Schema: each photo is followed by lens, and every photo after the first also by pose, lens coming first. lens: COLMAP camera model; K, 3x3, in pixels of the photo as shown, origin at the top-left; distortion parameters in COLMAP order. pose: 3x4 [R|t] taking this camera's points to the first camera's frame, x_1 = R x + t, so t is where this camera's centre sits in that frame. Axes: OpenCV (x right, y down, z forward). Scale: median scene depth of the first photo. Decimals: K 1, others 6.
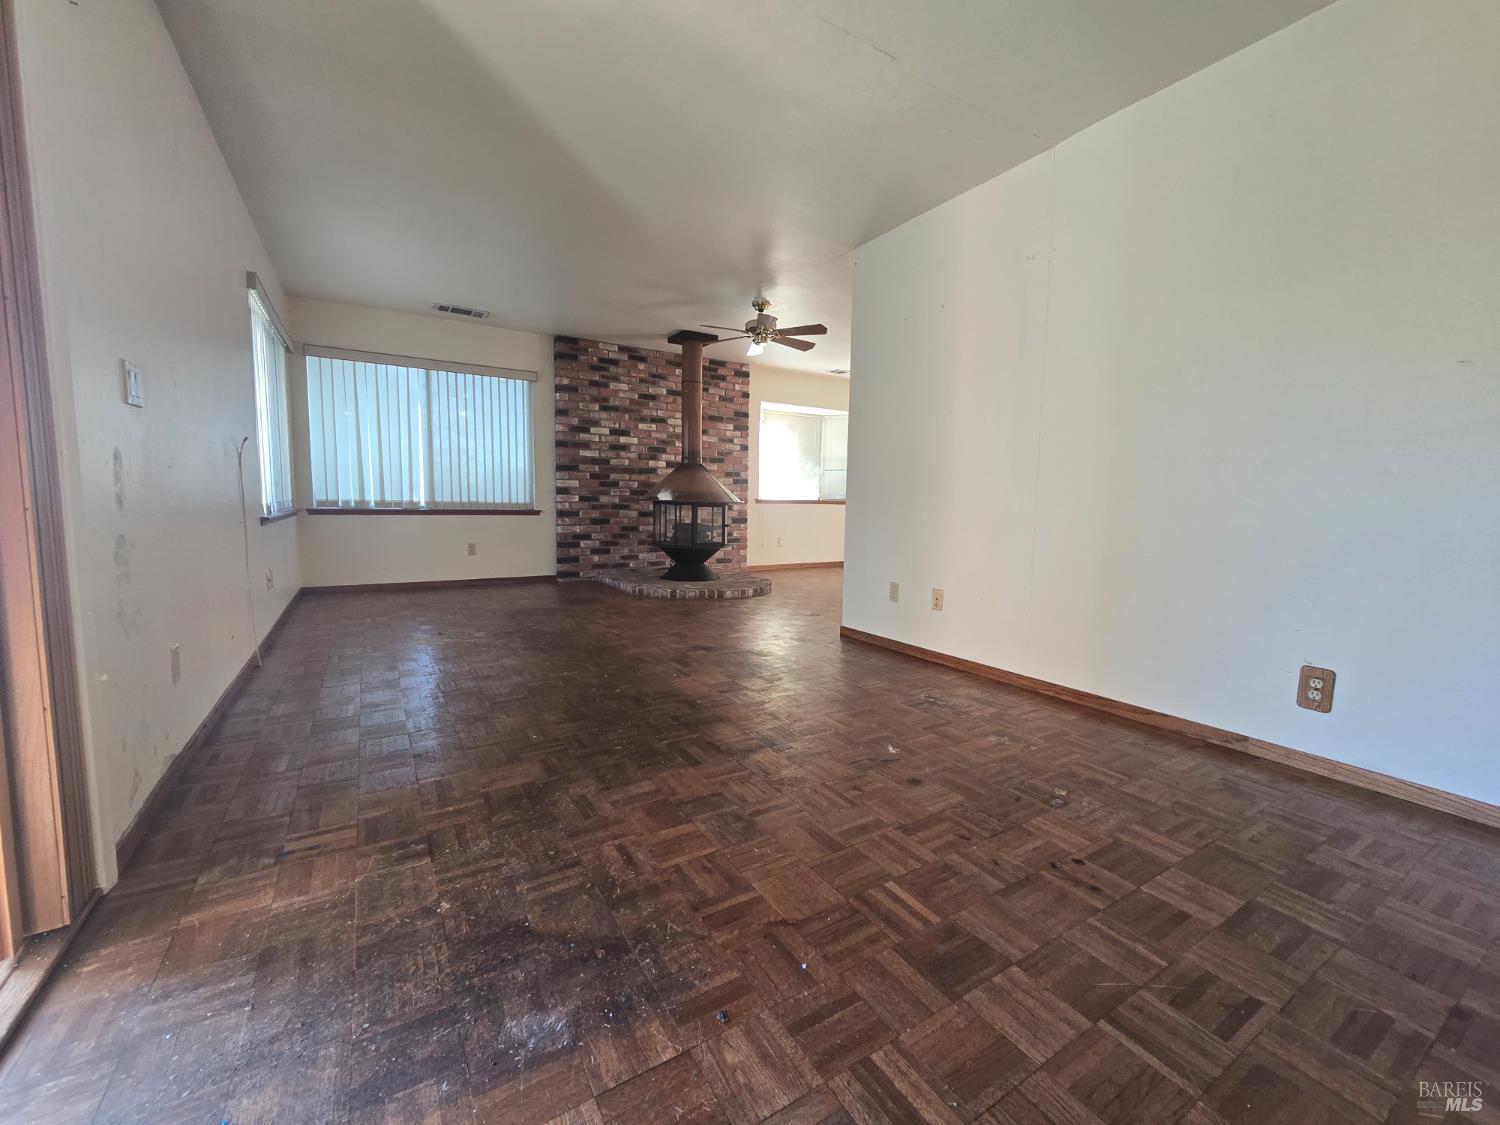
lens RADIAL K [[611.2, 0, 750.4], [0, 611.2, 561.4], [0, 0, 1]] dist [-0.000207, -0.000555]
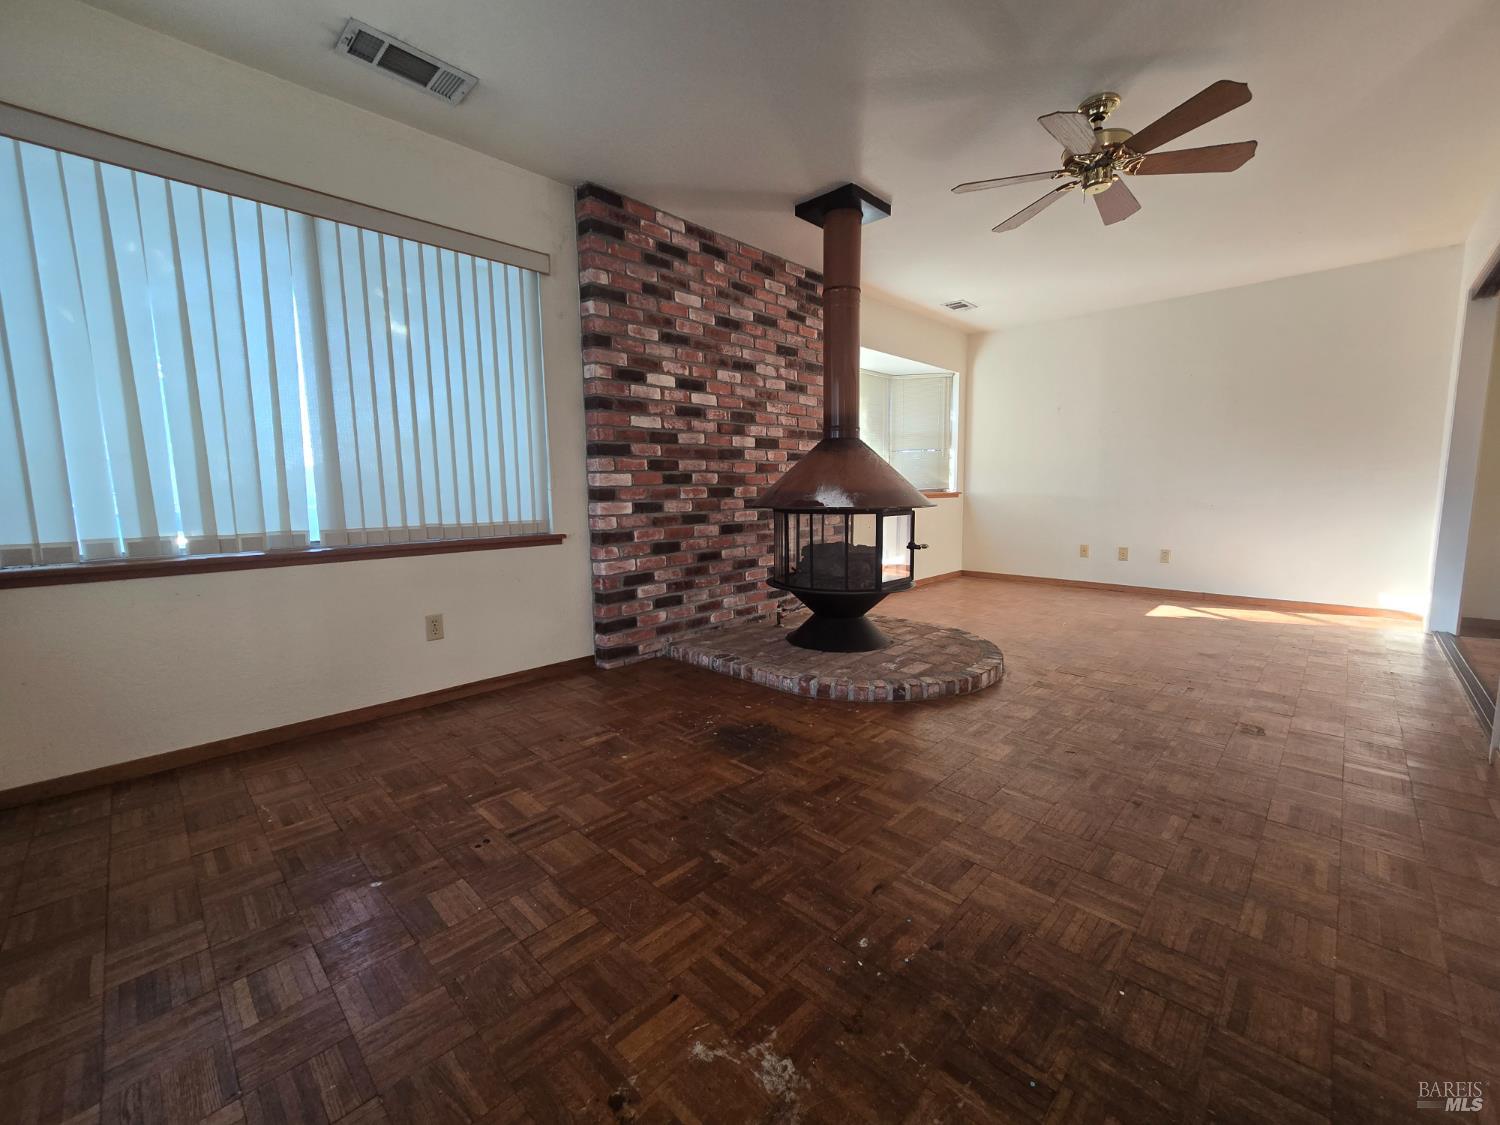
lens RADIAL K [[611.2, 0, 749.0], [0, 611.2, 559.7], [0, 0, 1]] dist [-0.000207, -0.000555]
pose [[0.970392, -0.057140, 0.234679, -0.307096], [0.052880, 0.998303, 0.024409, -0.065152], [-0.235675, -0.011277, 0.971766, 0.458475]]
